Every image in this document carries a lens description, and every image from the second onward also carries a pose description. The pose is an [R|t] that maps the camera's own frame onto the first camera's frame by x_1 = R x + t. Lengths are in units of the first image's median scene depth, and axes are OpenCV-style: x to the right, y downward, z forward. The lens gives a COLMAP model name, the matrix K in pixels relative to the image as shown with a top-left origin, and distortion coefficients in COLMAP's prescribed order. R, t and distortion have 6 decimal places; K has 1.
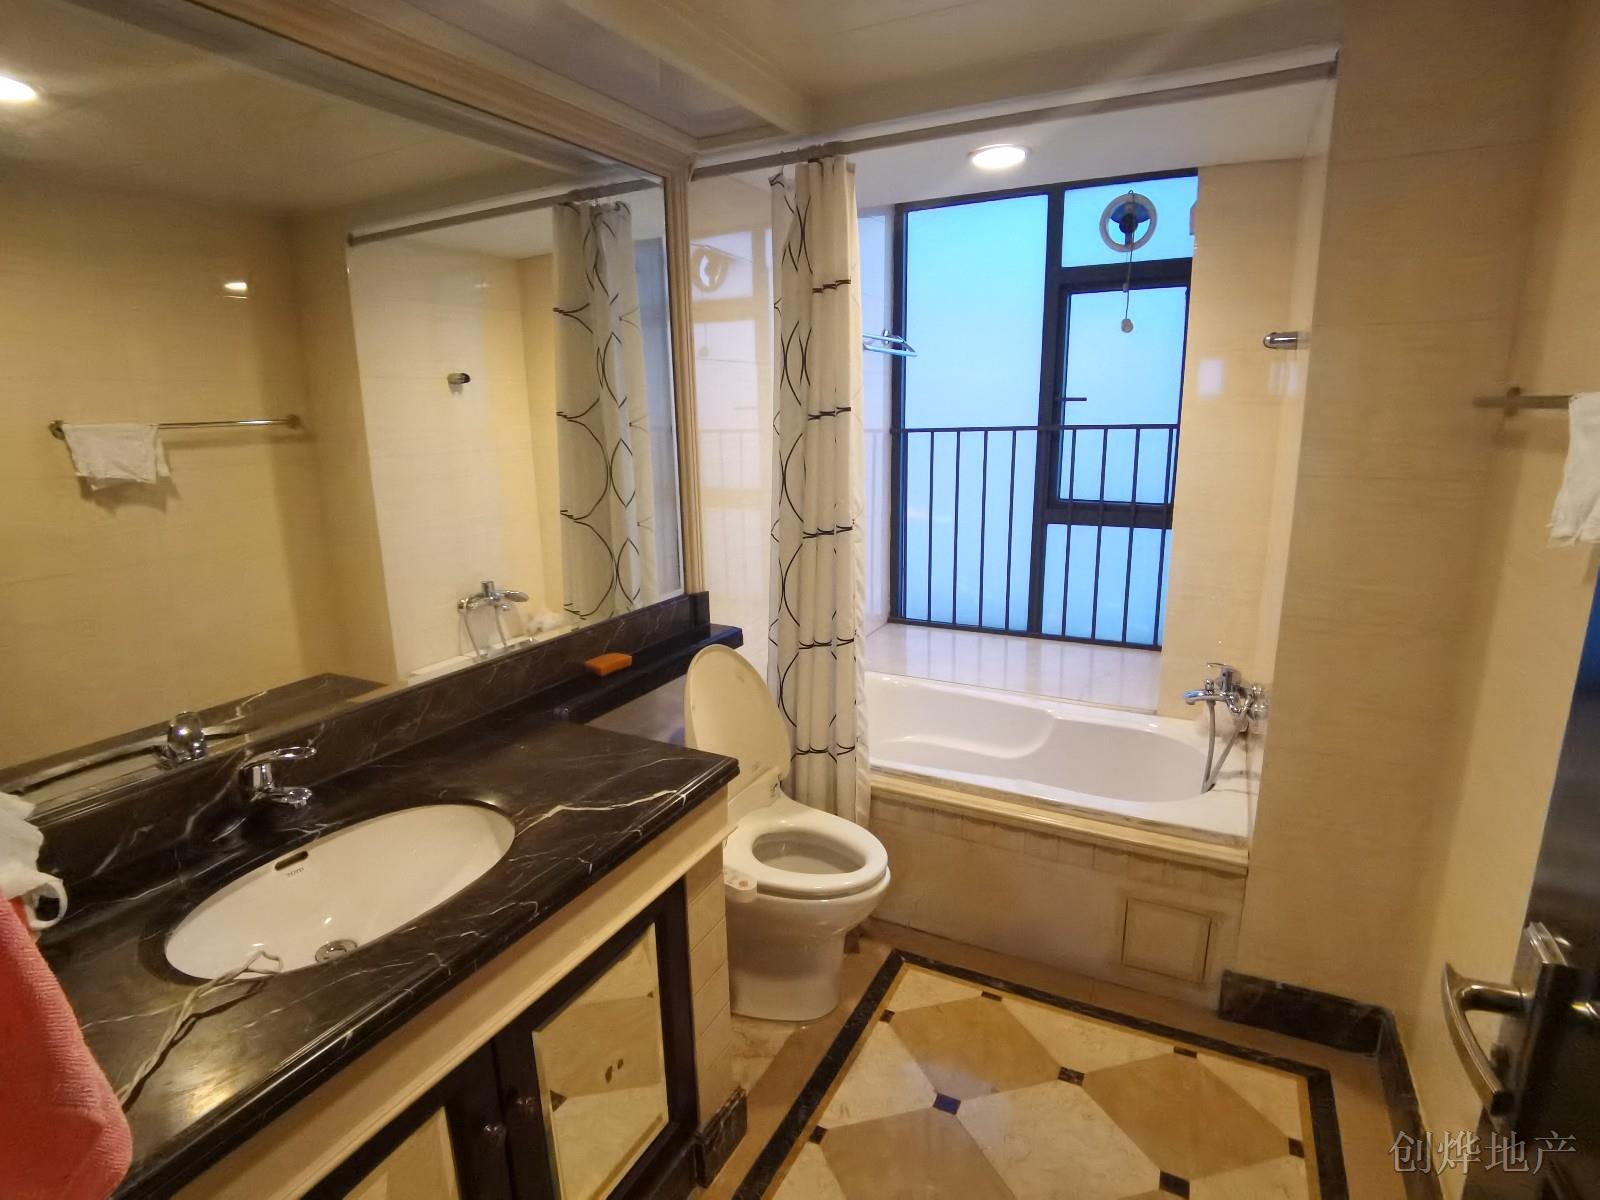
lens RADIAL K [[808.4, 0, 799.9], [0, 808.4, 604.4], [0, 0, 1]] dist [-0.003273, -0.000430]
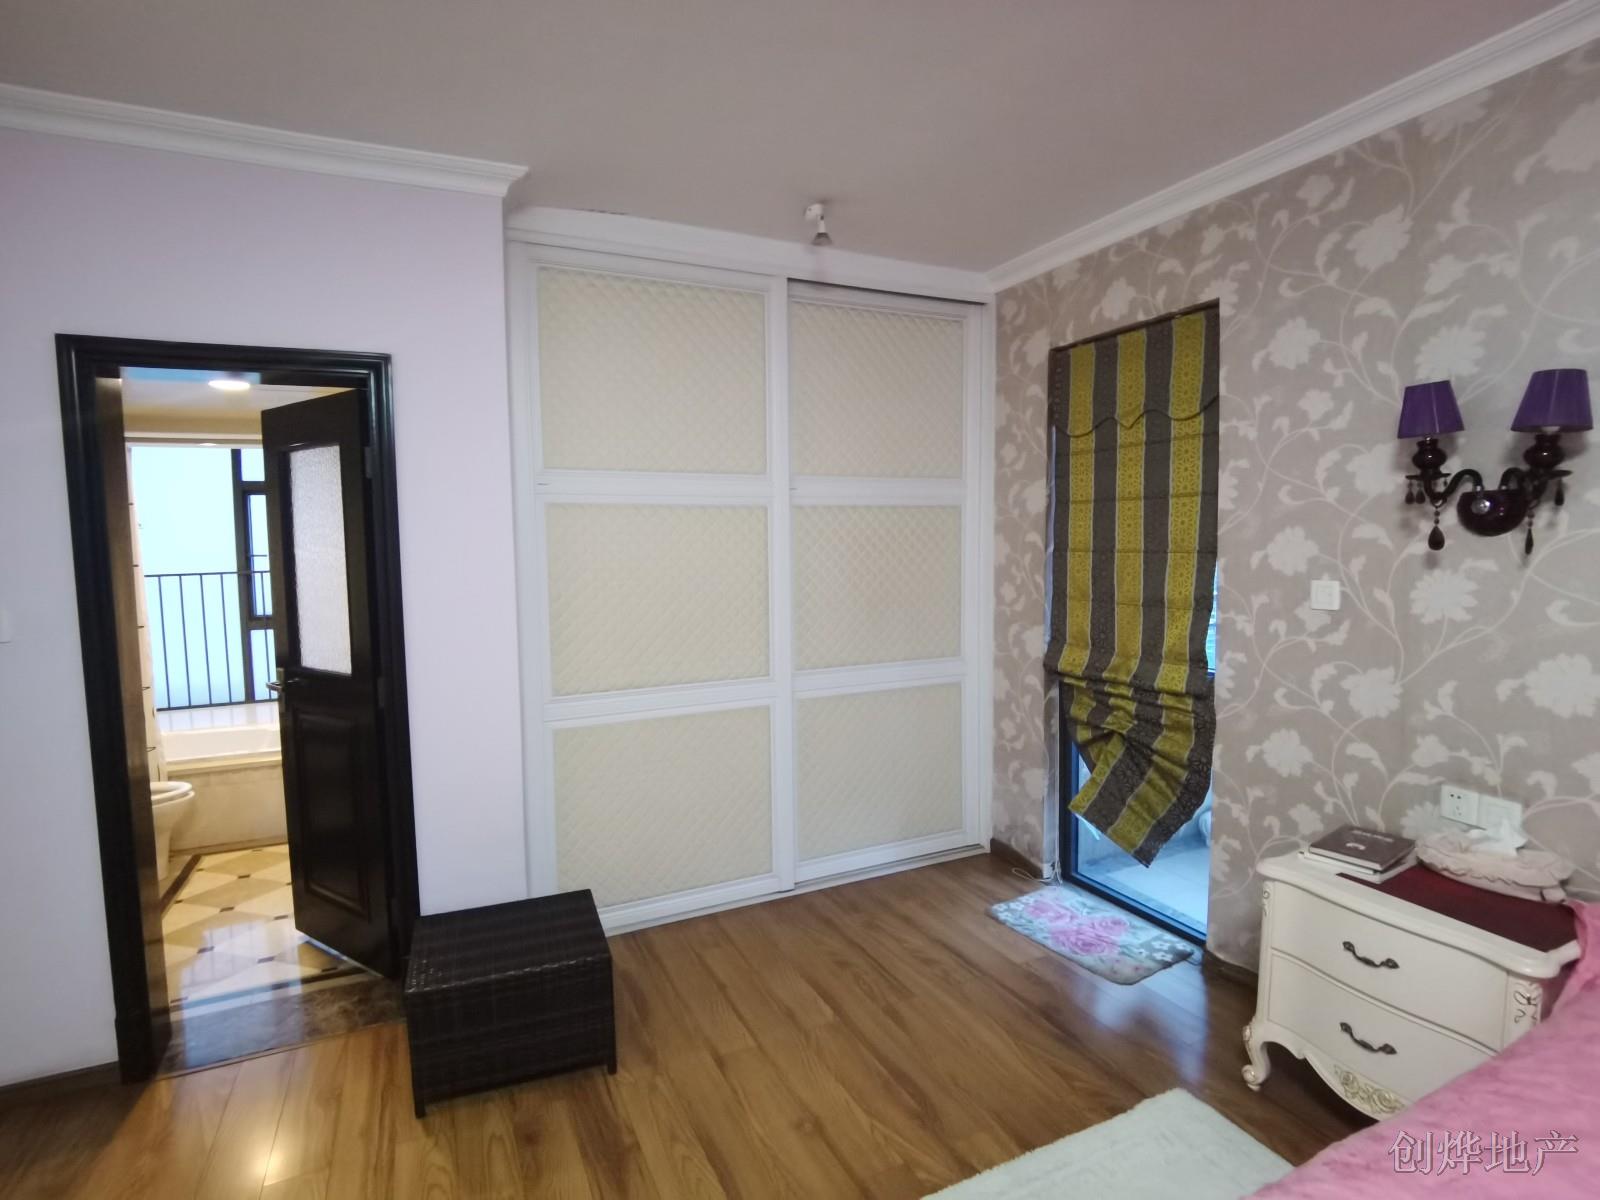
lens RADIAL K [[808.4, 0, 795.8], [0, 808.4, 595.9], [0, 0, 1]] dist [-0.003273, -0.000430]
pose [[0.620117, -0.067853, 0.781570, -0.253825], [0.169499, 0.984310, -0.049031, 0.088972], [-0.765980, 0.162881, 0.621888, -0.777490]]
